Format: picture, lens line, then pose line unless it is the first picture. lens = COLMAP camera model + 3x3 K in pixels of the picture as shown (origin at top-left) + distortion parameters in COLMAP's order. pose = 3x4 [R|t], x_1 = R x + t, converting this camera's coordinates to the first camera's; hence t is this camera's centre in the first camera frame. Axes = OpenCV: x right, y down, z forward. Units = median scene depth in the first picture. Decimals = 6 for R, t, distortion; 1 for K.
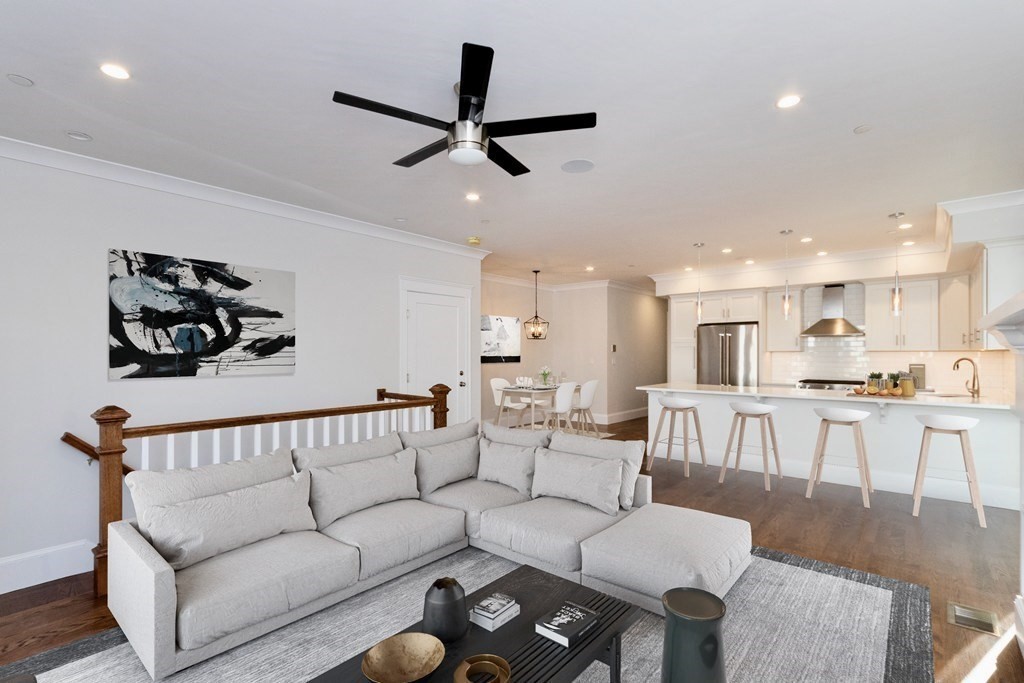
lens RADIAL K [[476.6, 0, 518.4], [0, 476.6, 364.1], [0, 0, 1]] dist [0.004802, 0.000012]
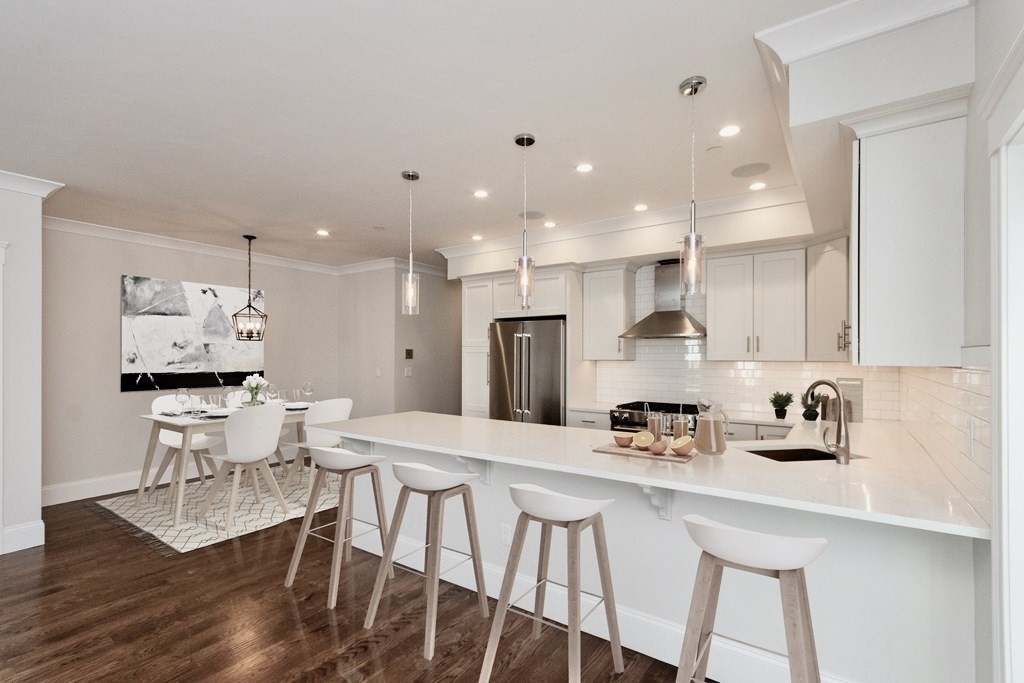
lens RADIAL K [[476.6, 0, 523.4], [0, 476.6, 367.1], [0, 0, 1]] dist [0.004802, 0.000012]
pose [[0.992585, -0.007438, 0.121321, 0.368524], [0.007151, 0.999971, 0.002800, -0.019789], [-0.121338, -0.001911, 0.992609, 0.357427]]
